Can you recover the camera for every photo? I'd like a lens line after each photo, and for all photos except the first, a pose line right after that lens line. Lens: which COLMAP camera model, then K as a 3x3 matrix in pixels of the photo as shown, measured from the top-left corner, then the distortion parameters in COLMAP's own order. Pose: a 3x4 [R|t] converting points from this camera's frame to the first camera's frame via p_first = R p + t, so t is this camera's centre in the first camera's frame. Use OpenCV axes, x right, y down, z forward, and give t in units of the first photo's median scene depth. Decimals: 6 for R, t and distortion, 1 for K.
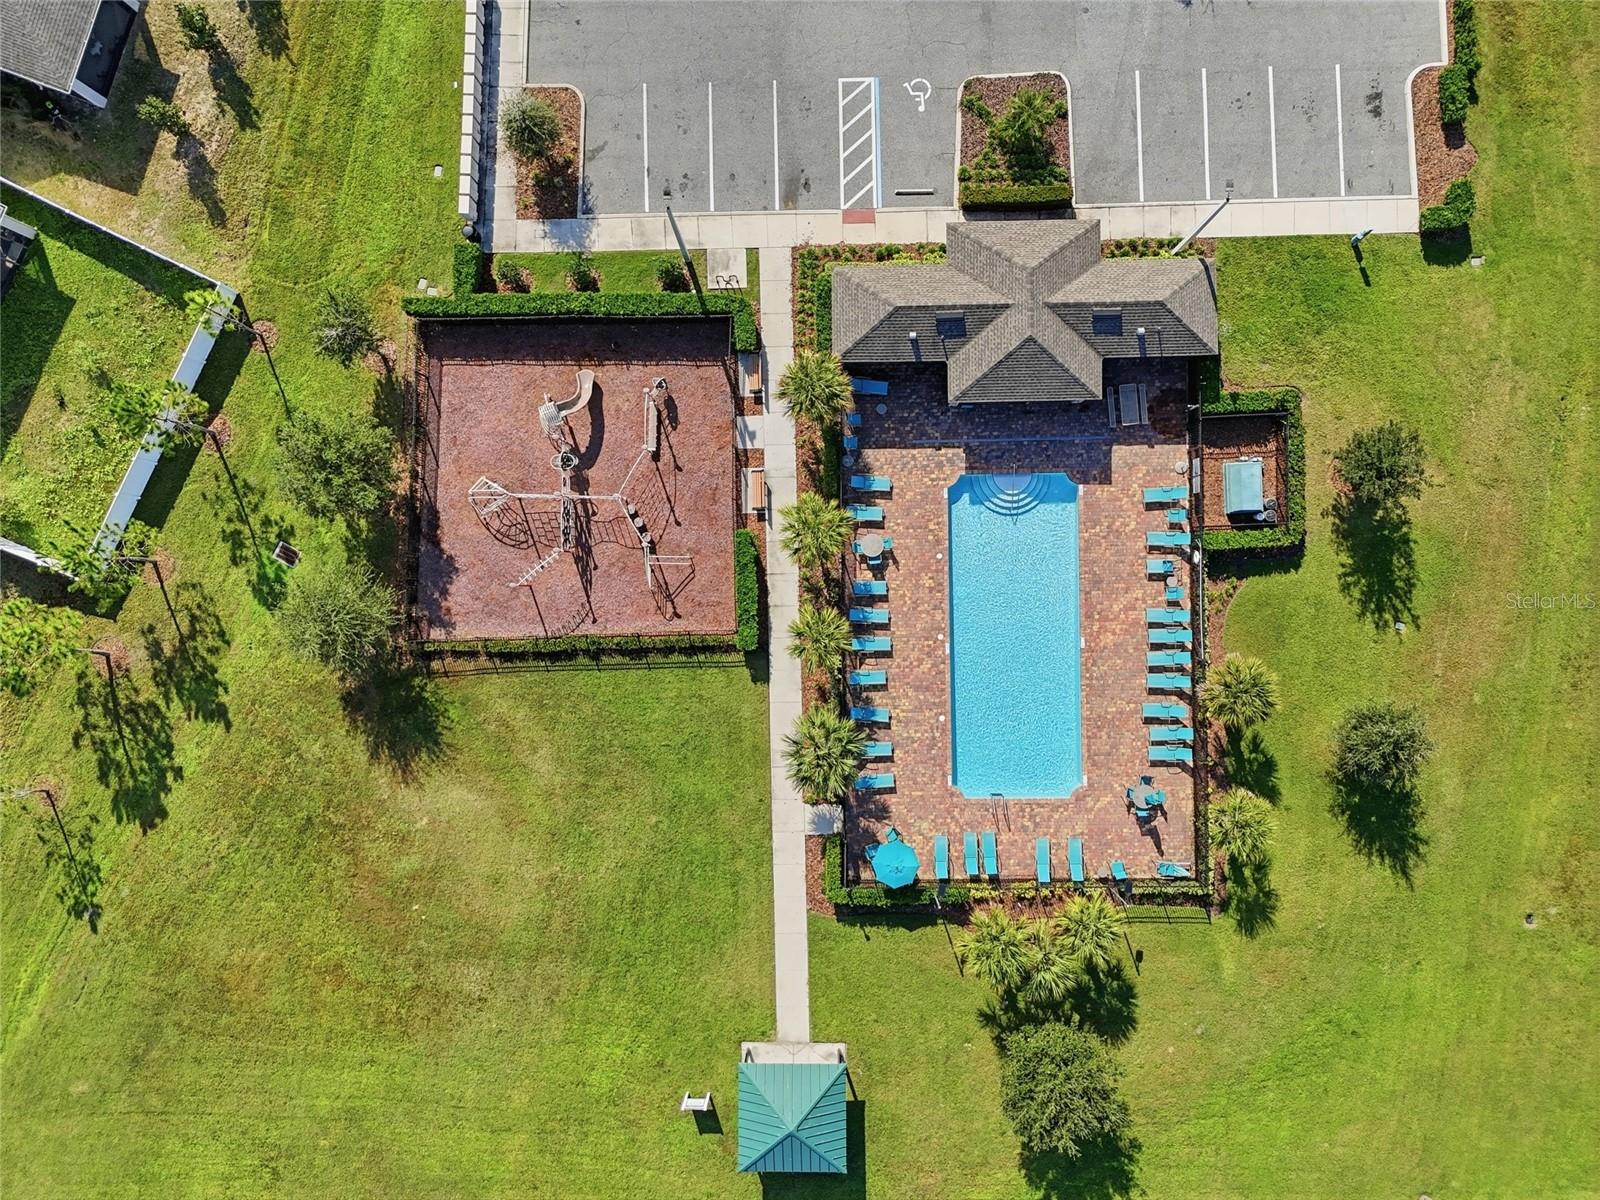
lens RADIAL K [[1166.2, 0, 800.0], [0, 1166.2, 600.0], [0, 0, 1]] dist [0.077246, -0.073438]
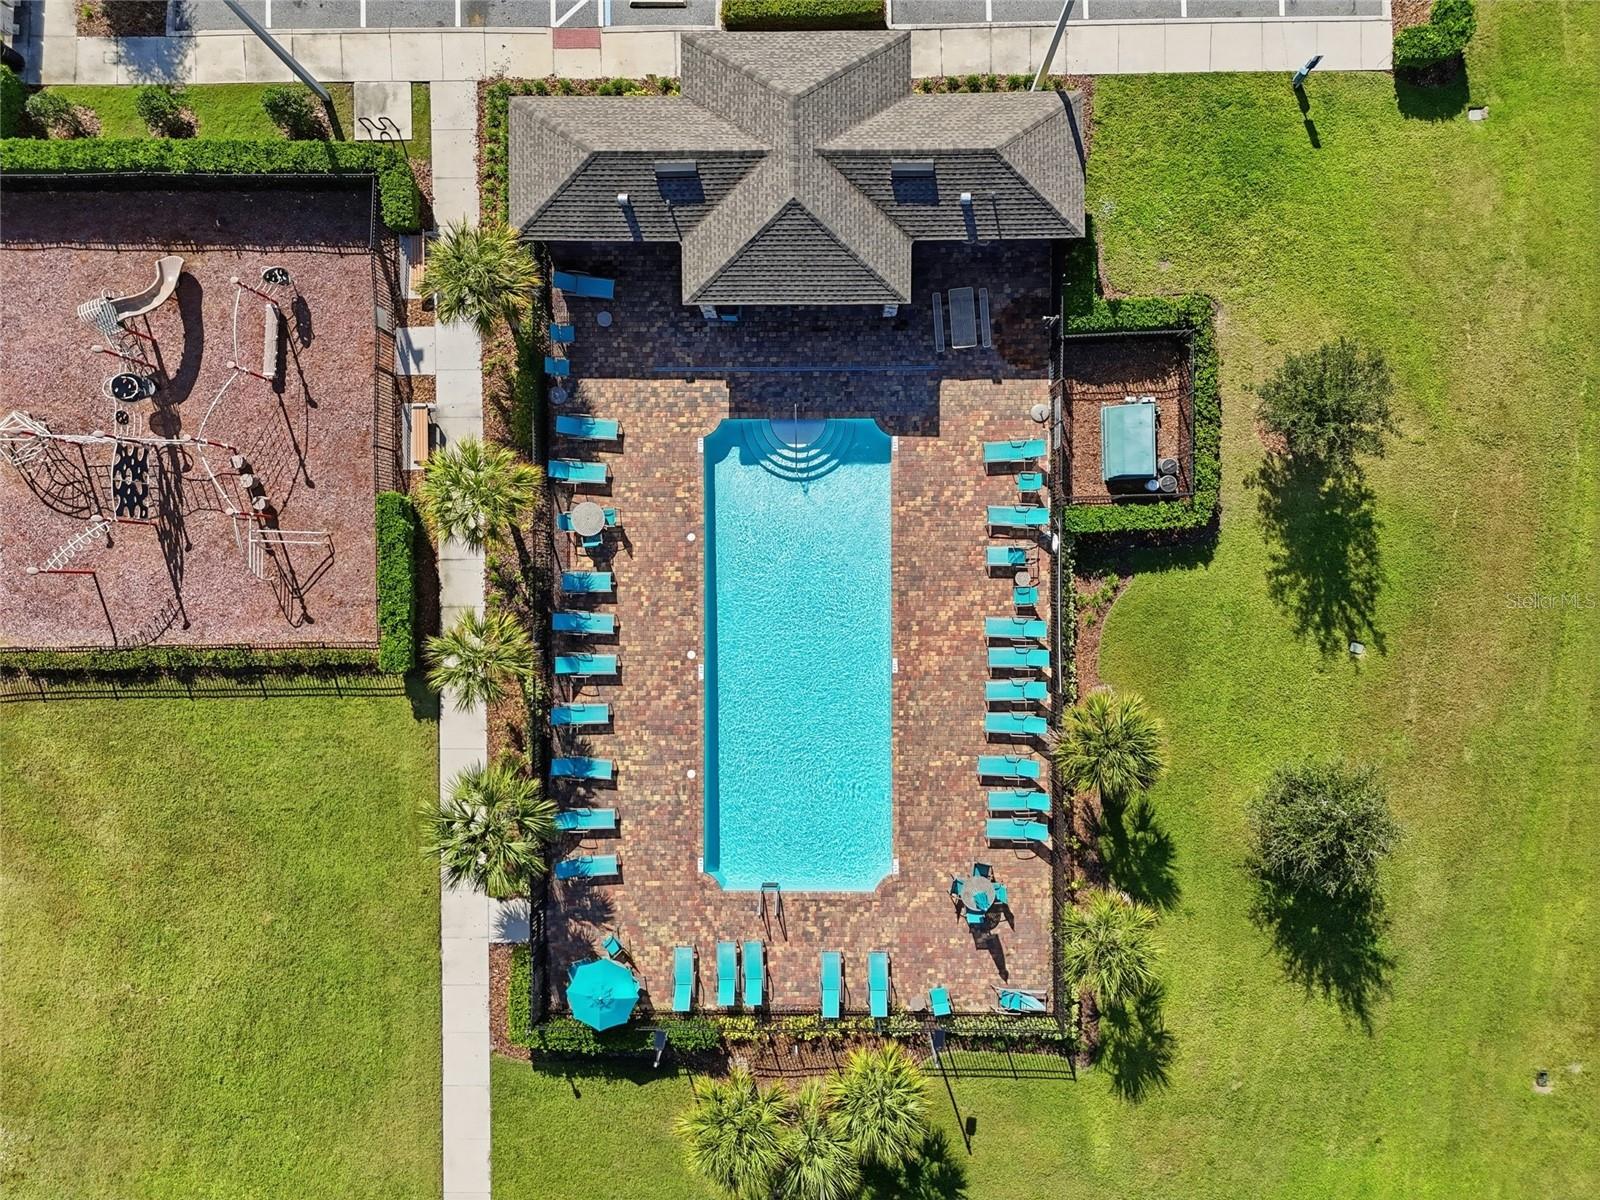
lens RADIAL K [[1166.2, 0, 800.0], [0, 1166.2, 600.0], [0, 0, 1]] dist [0.077246, -0.073438]
pose [[0.999899, 0.012941, -0.005922, 0.188782], [-0.012939, 0.999916, 0.000346, -0.001800], [0.005926, -0.000270, 0.999982, 0.314863]]
